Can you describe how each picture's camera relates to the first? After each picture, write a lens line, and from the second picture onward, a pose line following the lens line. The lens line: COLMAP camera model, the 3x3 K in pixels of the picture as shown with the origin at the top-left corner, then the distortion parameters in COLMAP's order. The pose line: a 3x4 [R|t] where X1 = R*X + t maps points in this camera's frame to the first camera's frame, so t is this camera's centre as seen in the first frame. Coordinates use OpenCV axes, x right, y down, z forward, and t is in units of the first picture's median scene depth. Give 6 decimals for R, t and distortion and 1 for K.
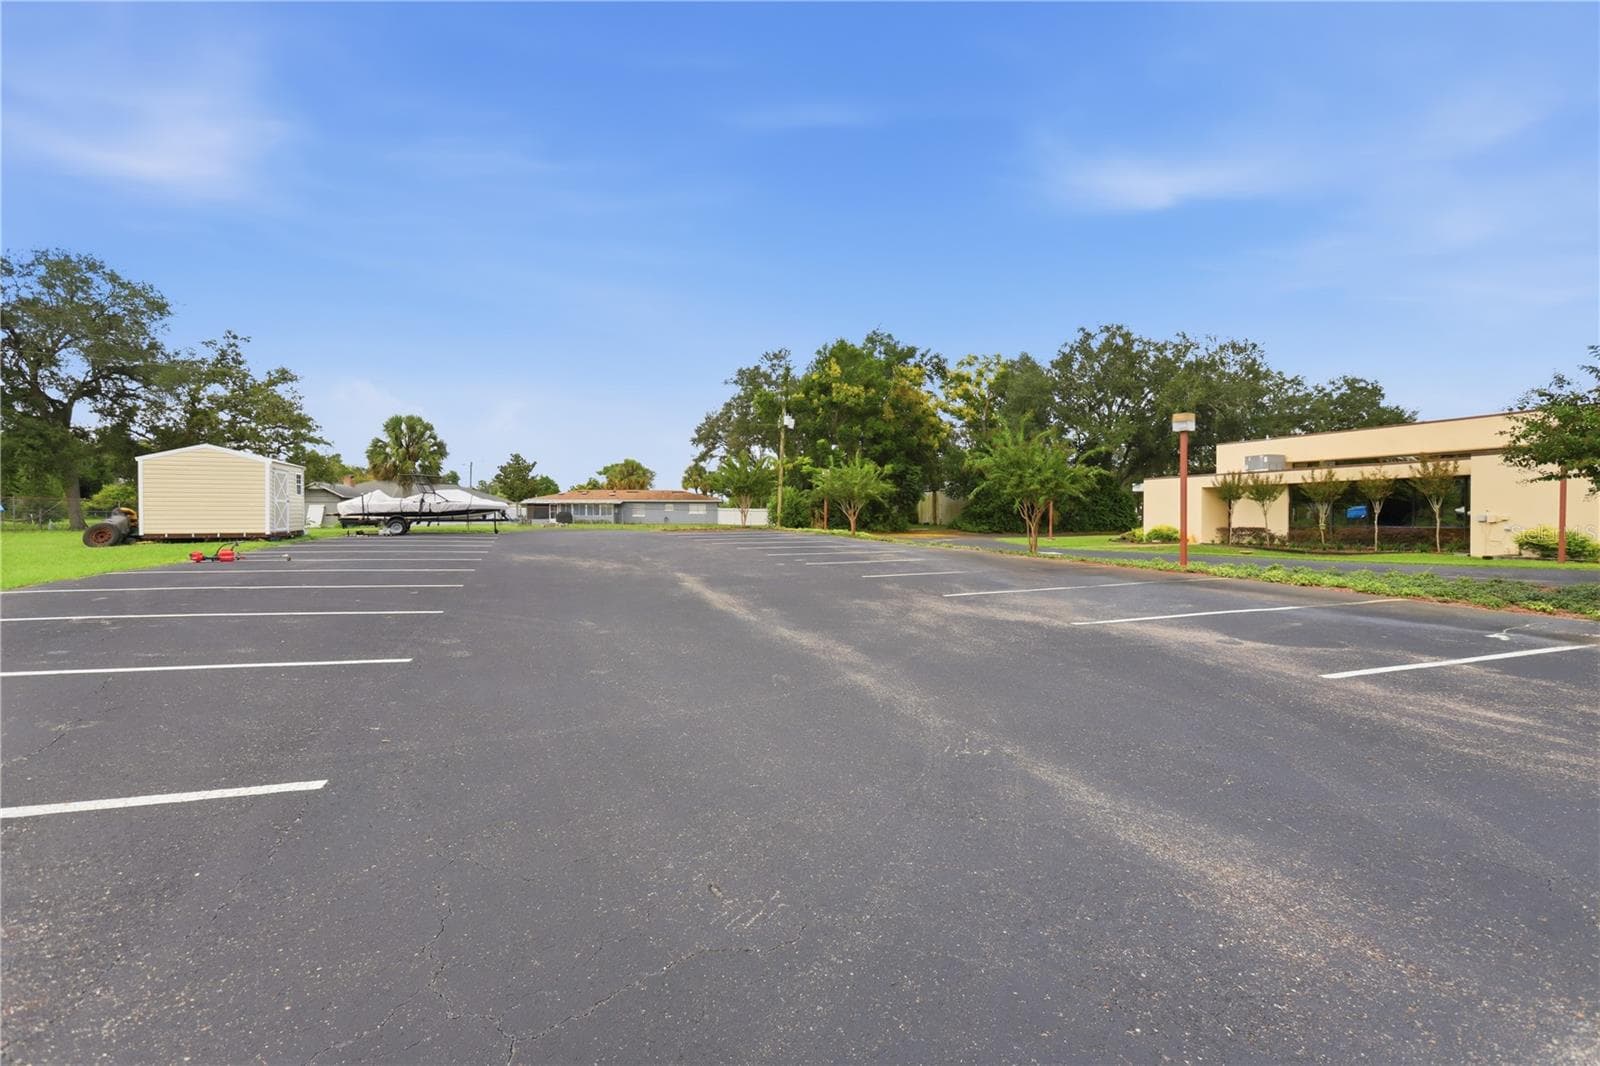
lens RADIAL K [[741.6, 0, 790.6], [0, 741.6, 525.0], [0, 0, 1]] dist [0.002350, 0.000346]
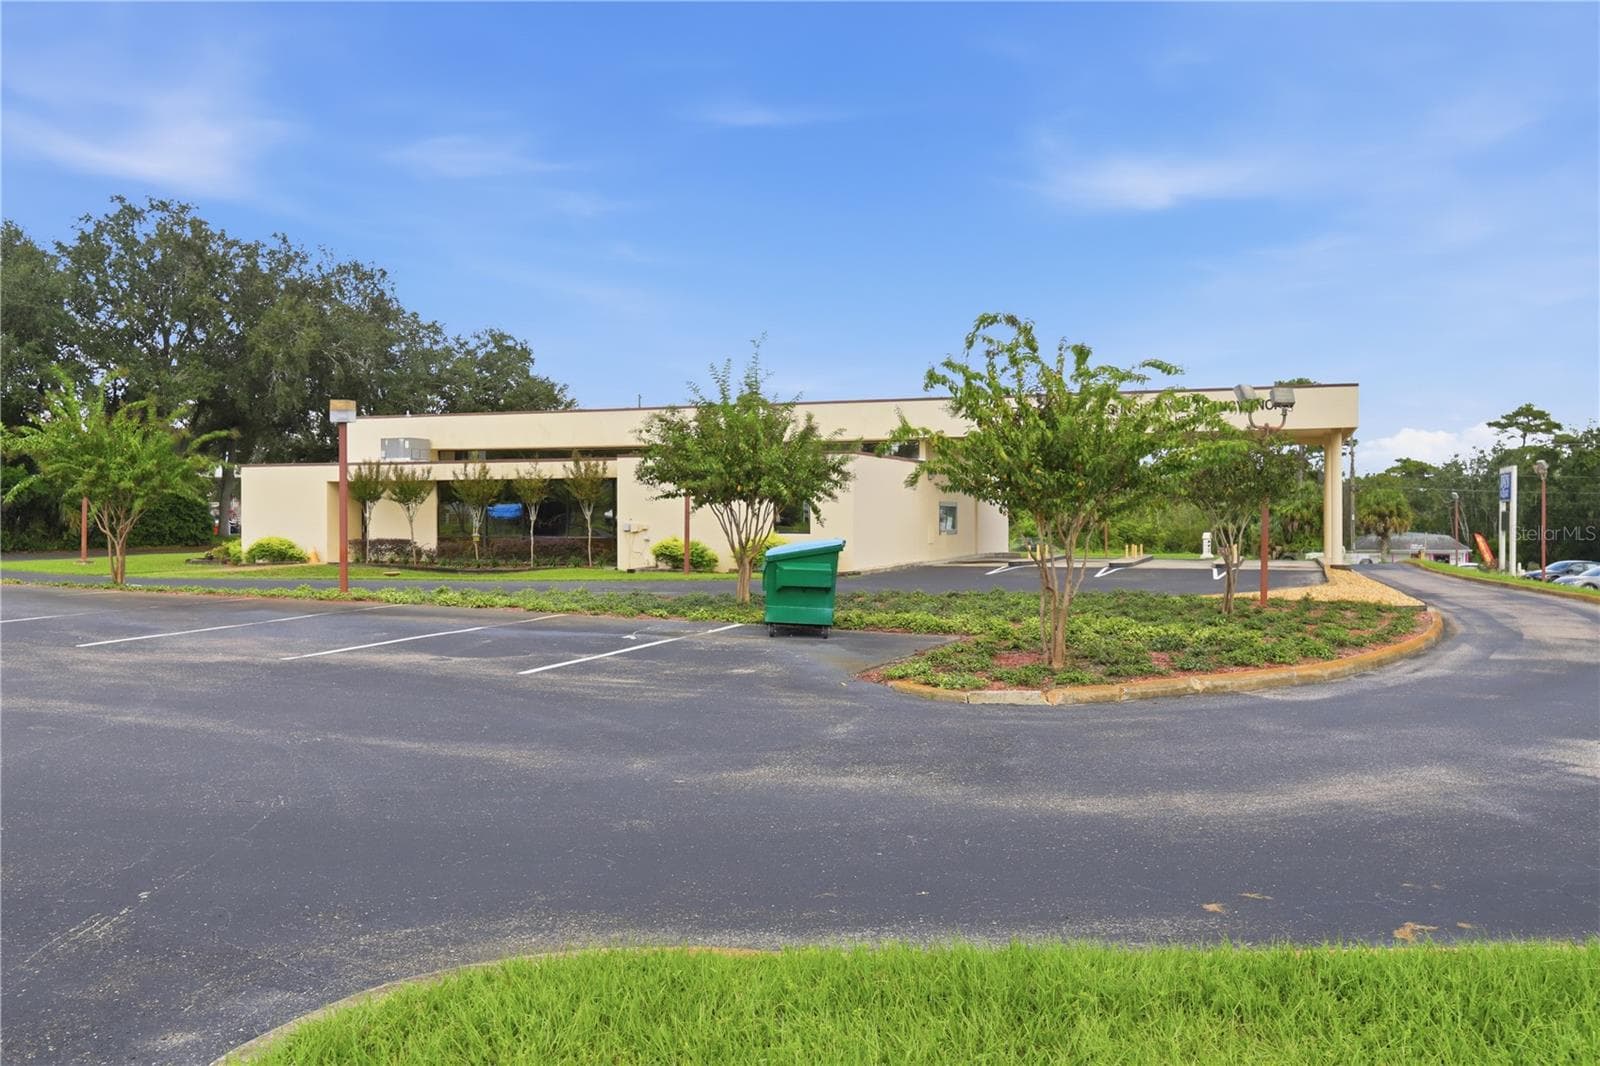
lens RADIAL K [[1303.7, 0, 800.0], [0, 1303.7, 533.0], [0, 0, 1]] dist [0.009782, 0.001820]
pose [[0.639270, -0.007860, 0.768942, -0.110687], [0.007204, 0.999965, 0.004233, -0.005444], [-0.768948, 0.002833, 0.639305, -0.126106]]
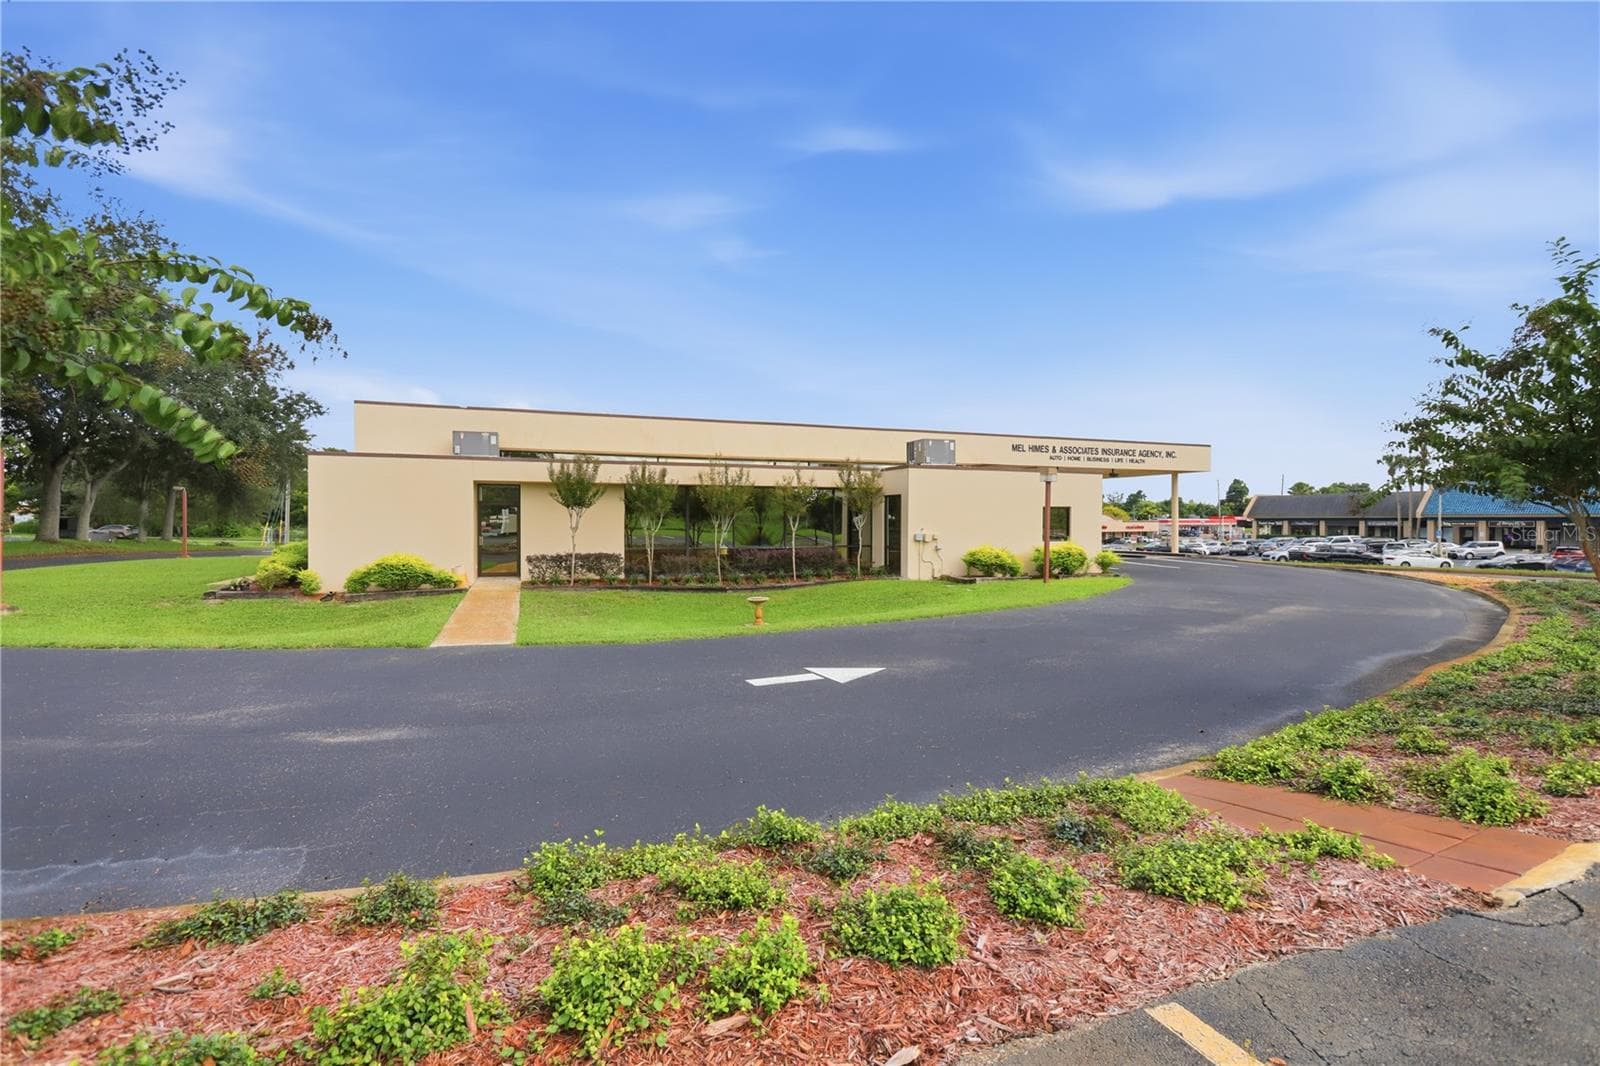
lens RADIAL K [[741.6, 0, 790.6], [0, 741.6, 525.0], [0, 0, 1]] dist [0.002350, 0.000346]
pose [[0.024977, -0.006448, 0.999667, 0.031332], [0.004951, 0.999968, 0.006326, -0.023675], [-0.999676, 0.004792, 0.025008, 0.865946]]
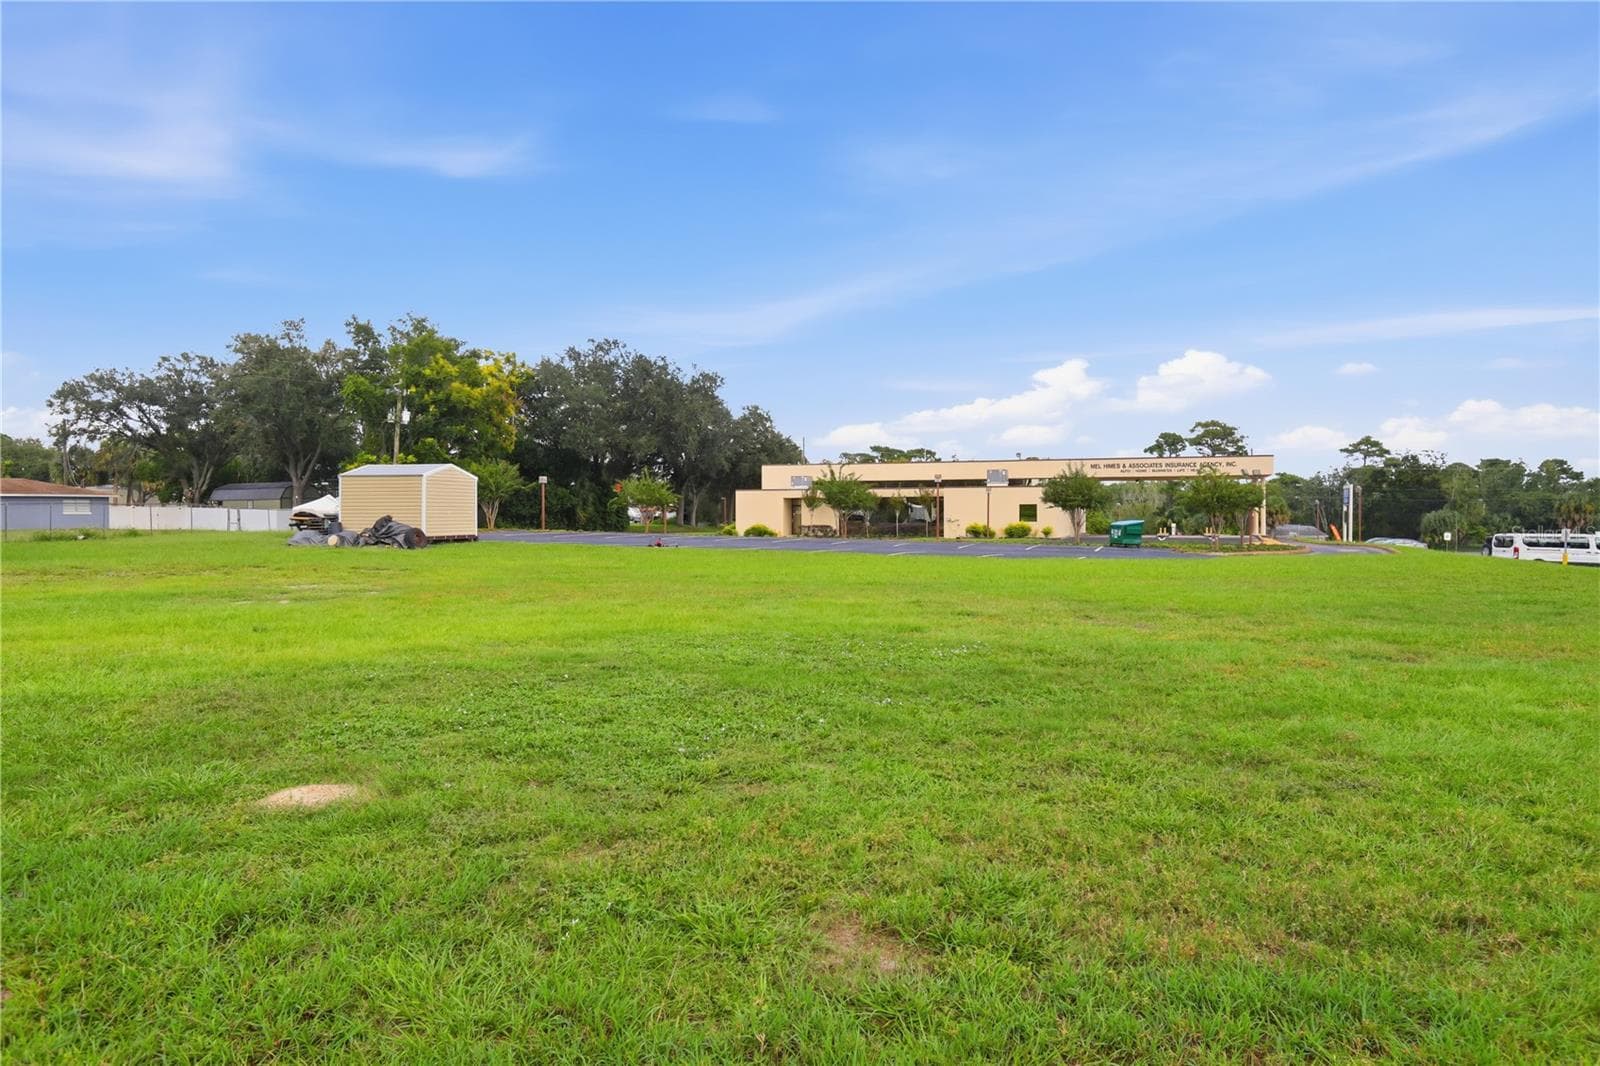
lens RADIAL K [[1021.5, 0, 800.0], [0, 1021.5, 533.0], [0, 0, 1]] dist [-0.007488, -0.001720]
pose [[0.643301, -0.012894, 0.765505, -1.084360], [0.008478, 0.999917, 0.009718, -0.001199], [-0.765567, 0.000238, 0.643356, -0.352244]]
